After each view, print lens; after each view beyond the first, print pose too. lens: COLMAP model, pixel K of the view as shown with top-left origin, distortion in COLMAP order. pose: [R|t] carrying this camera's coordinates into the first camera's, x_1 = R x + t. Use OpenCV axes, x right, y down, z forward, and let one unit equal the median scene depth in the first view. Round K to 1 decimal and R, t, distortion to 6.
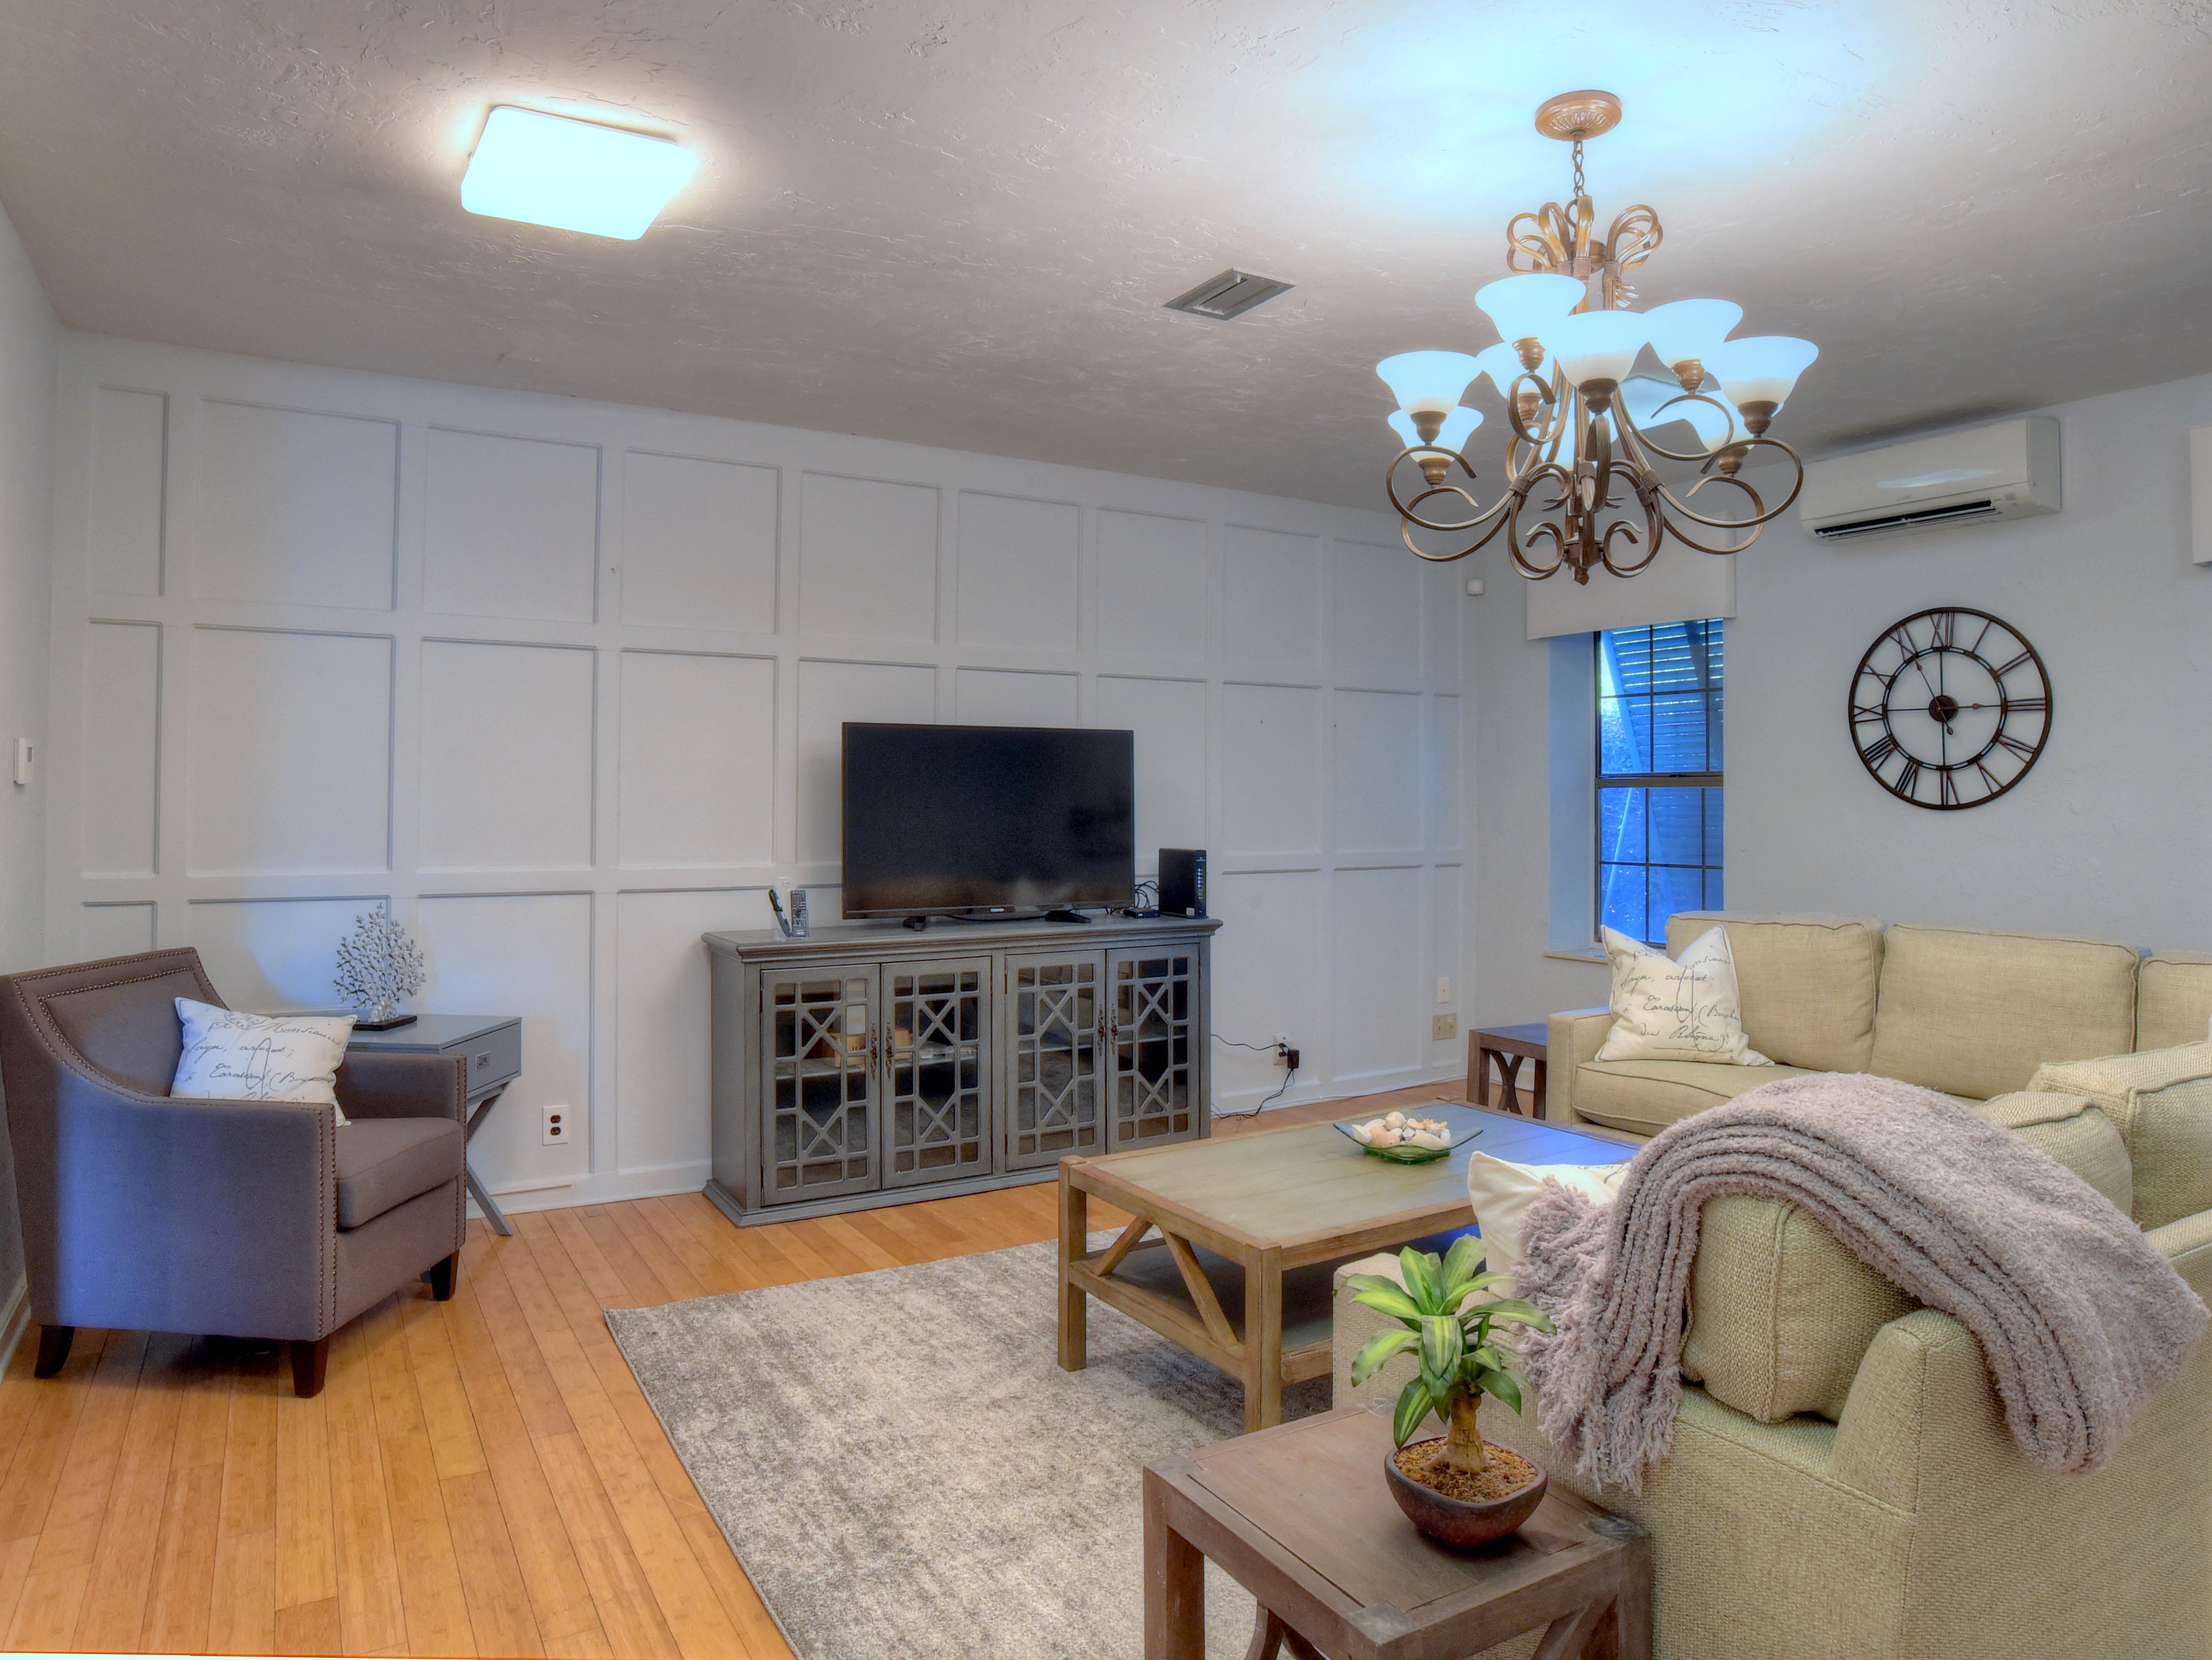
lens RADIAL K [[1386.1, 0, 1106.0], [0, 1386.1, 830.0], [0, 0, 1]] dist [-0.072979, -0.000682]
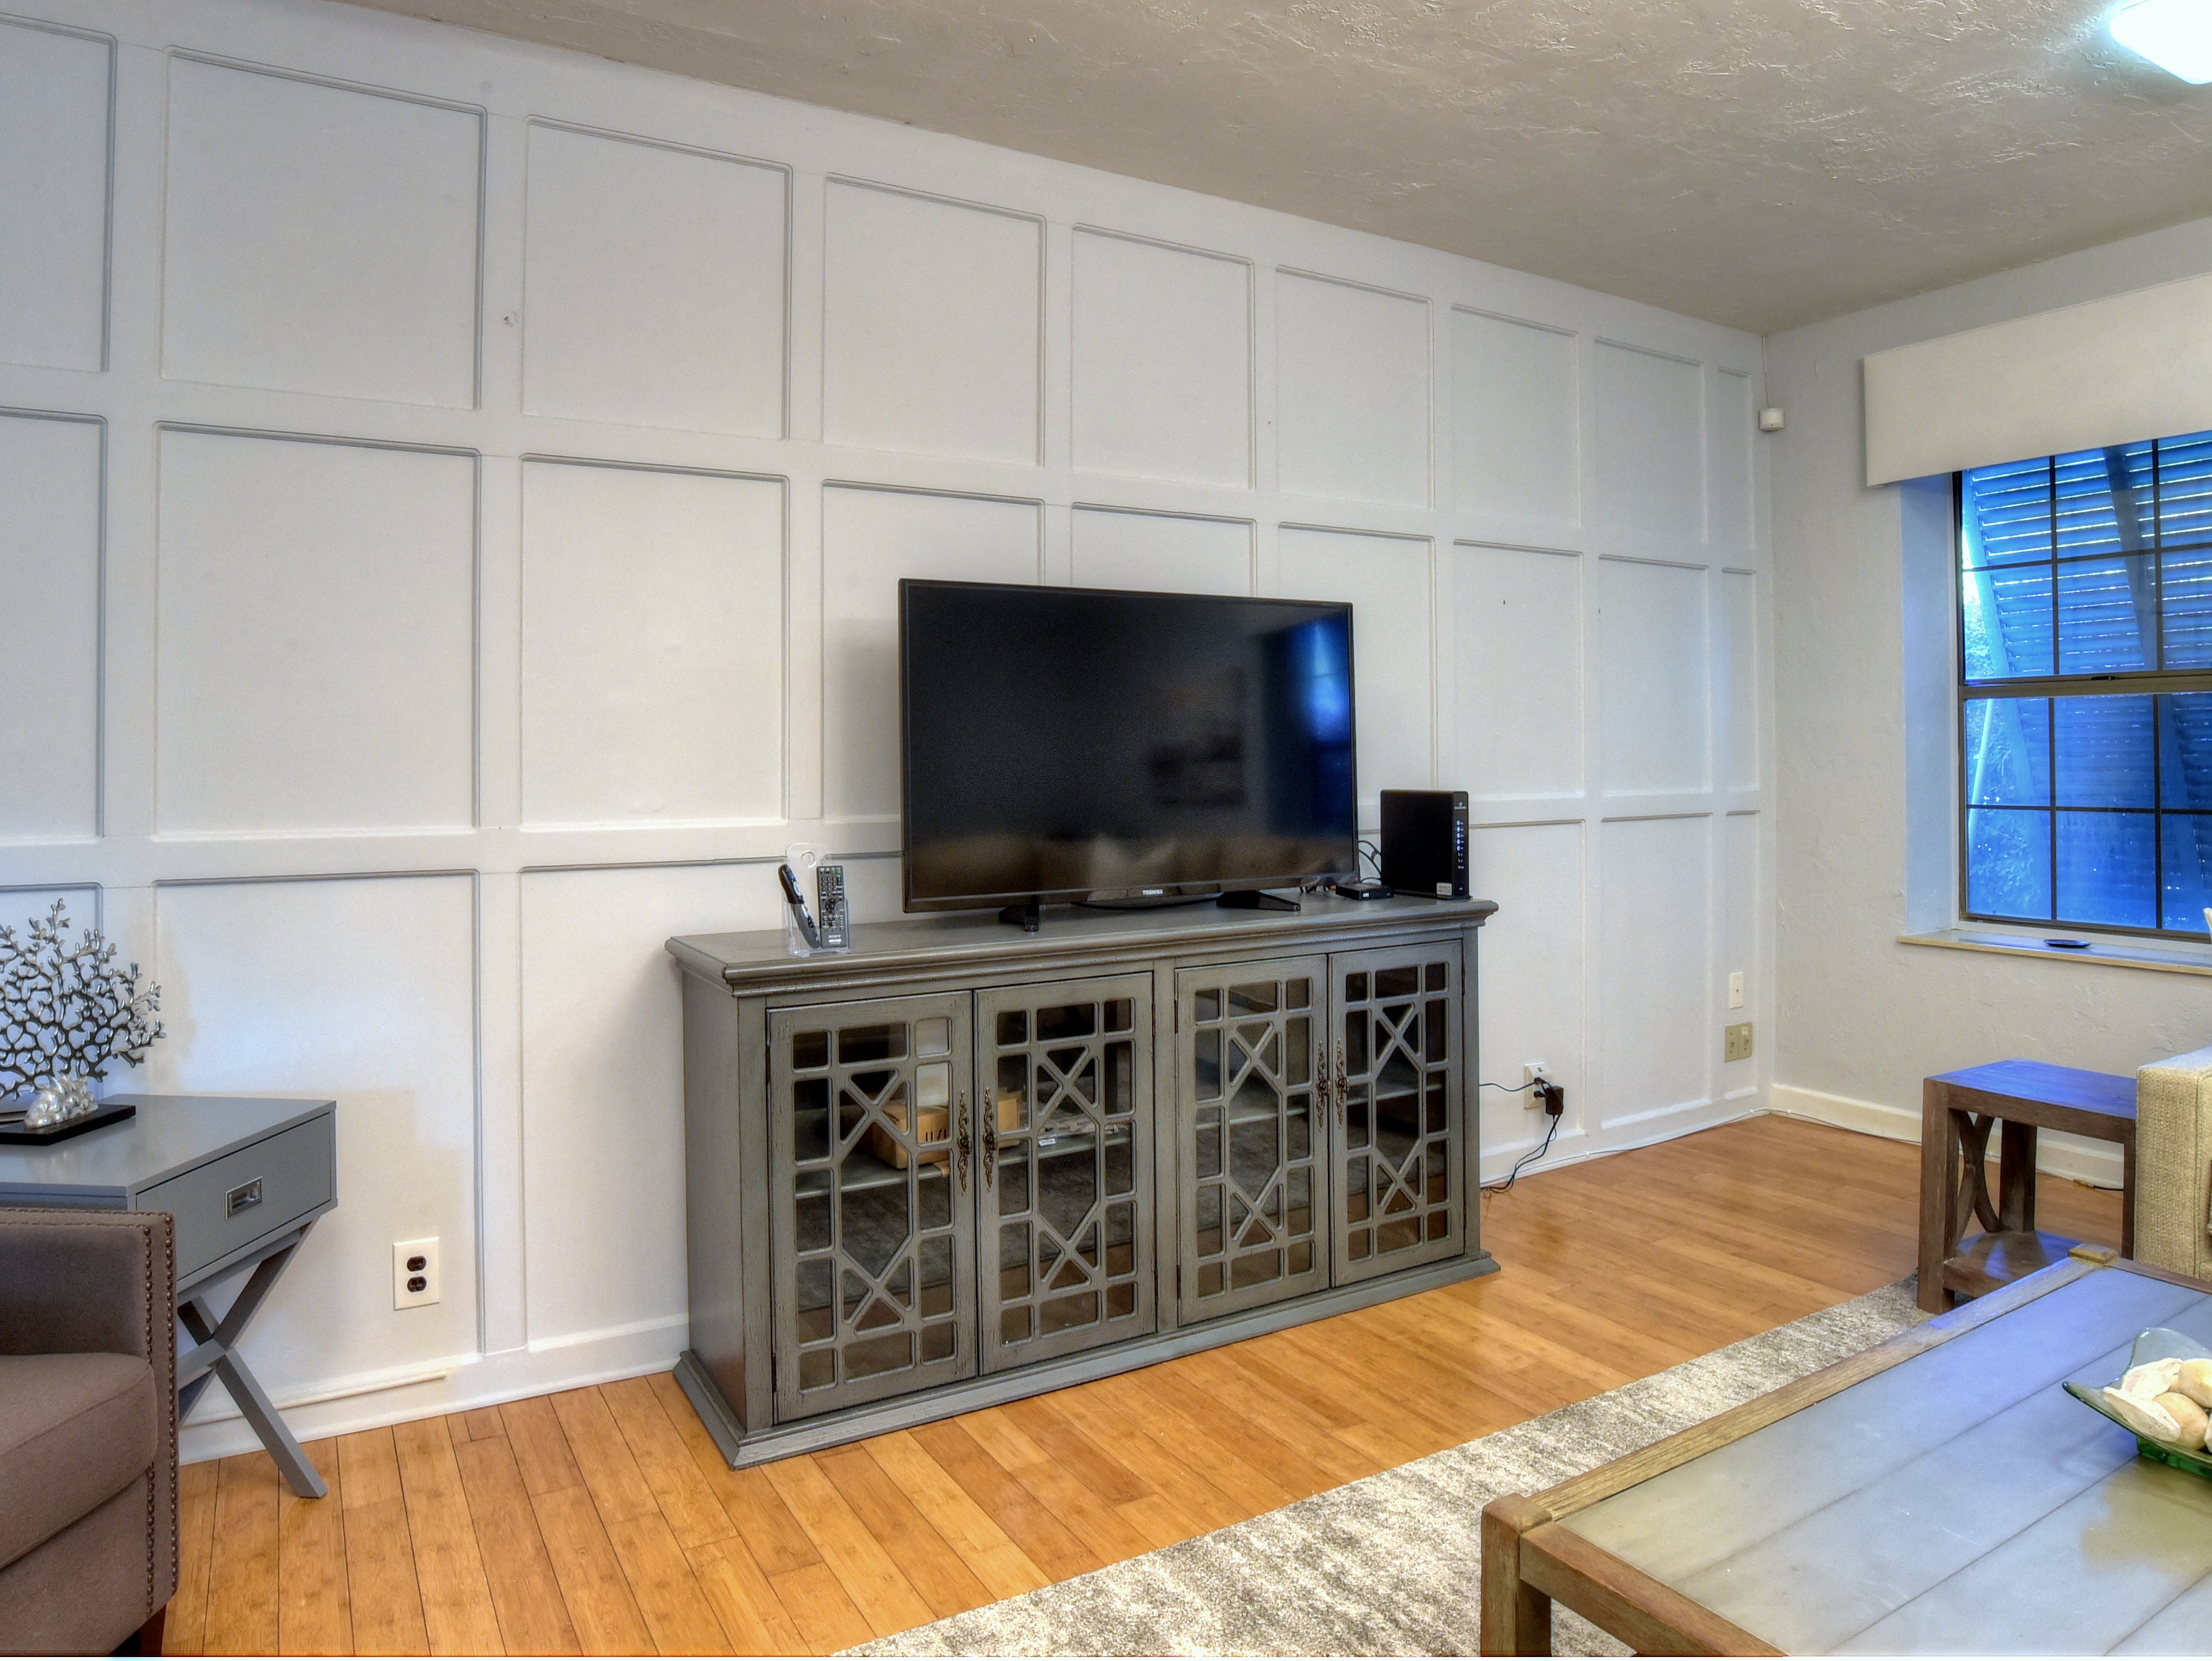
lens RADIAL K [[1394.4, 0, 1100.1], [0, 1394.4, 791.2], [0, 0, 1]] dist [-0.063194, -0.000563]
pose [[0.999911, -0.010755, -0.007936, -0.097786], [0.010783, 0.999936, 0.003459, 0.011271], [0.007898, -0.003544, 0.999963, 0.391858]]
